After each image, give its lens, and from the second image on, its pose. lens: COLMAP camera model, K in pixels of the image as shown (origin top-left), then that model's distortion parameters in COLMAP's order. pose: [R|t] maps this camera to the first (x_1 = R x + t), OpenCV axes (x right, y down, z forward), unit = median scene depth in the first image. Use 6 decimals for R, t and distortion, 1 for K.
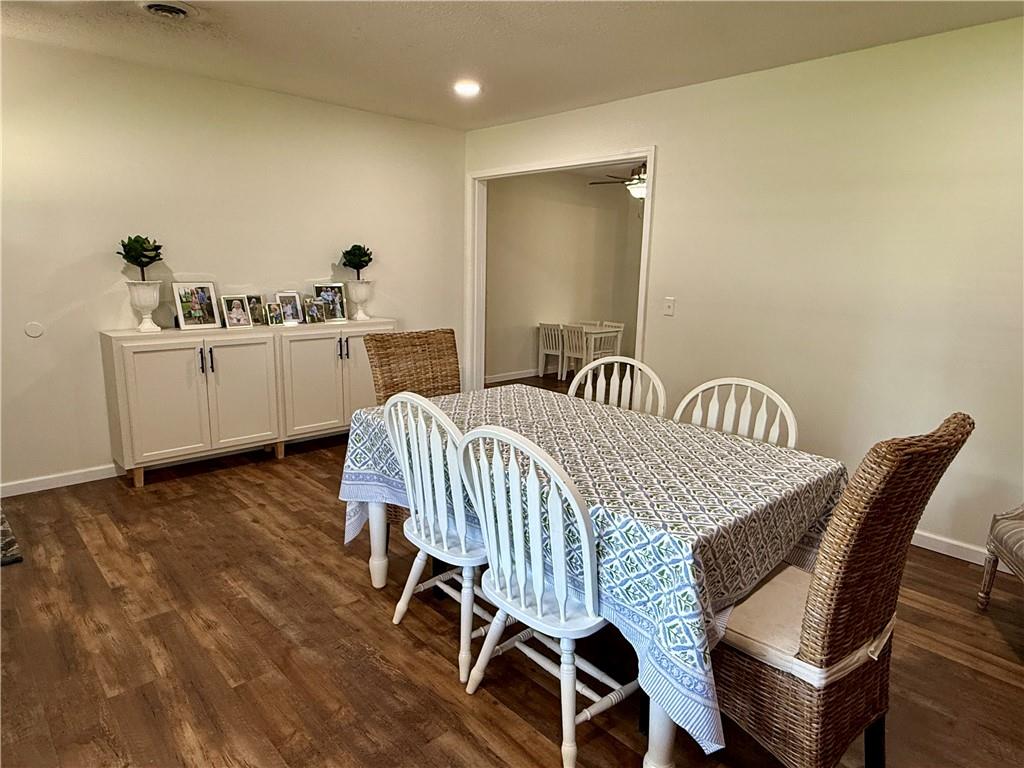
lens RADIAL K [[609.7, 0, 514.6], [0, 609.7, 378.5], [0, 0, 1]] dist [0.000879, 0.001520]
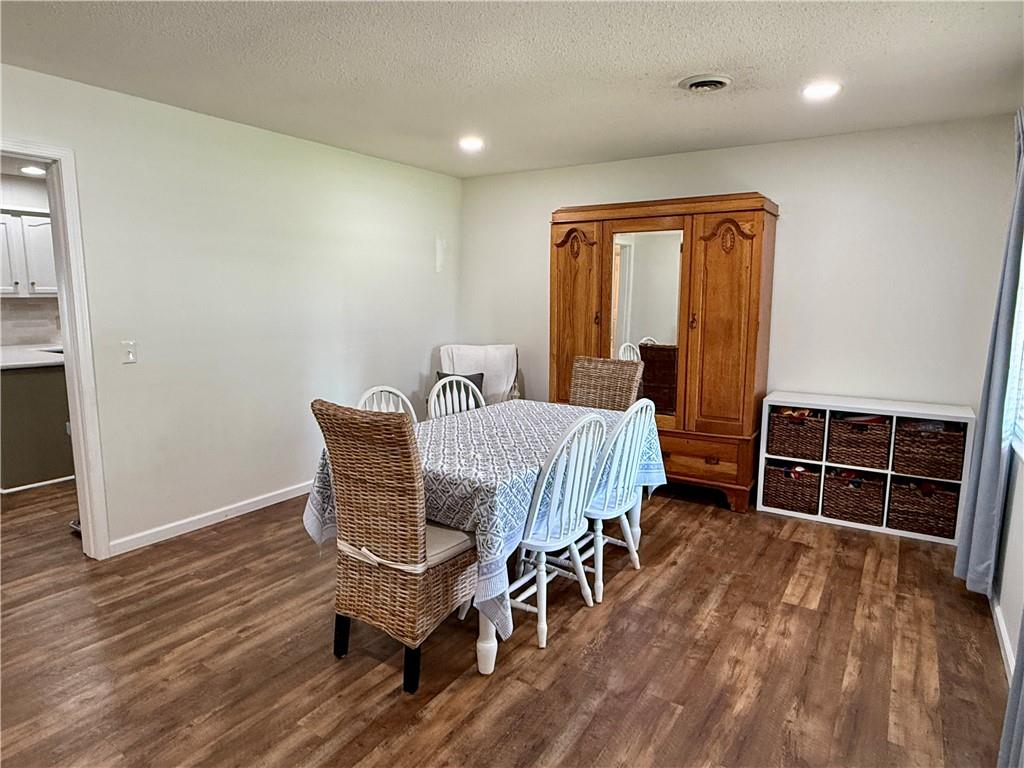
lens RADIAL K [[609.7, 0, 512.9], [0, 609.7, 385.5], [0, 0, 1]] dist [0.000879, 0.001520]
pose [[-0.231131, -0.163117, 0.959151, -1.405171], [0.169329, 0.964055, 0.204755, -0.326924], [-0.958074, 0.209737, -0.195202, 1.455328]]
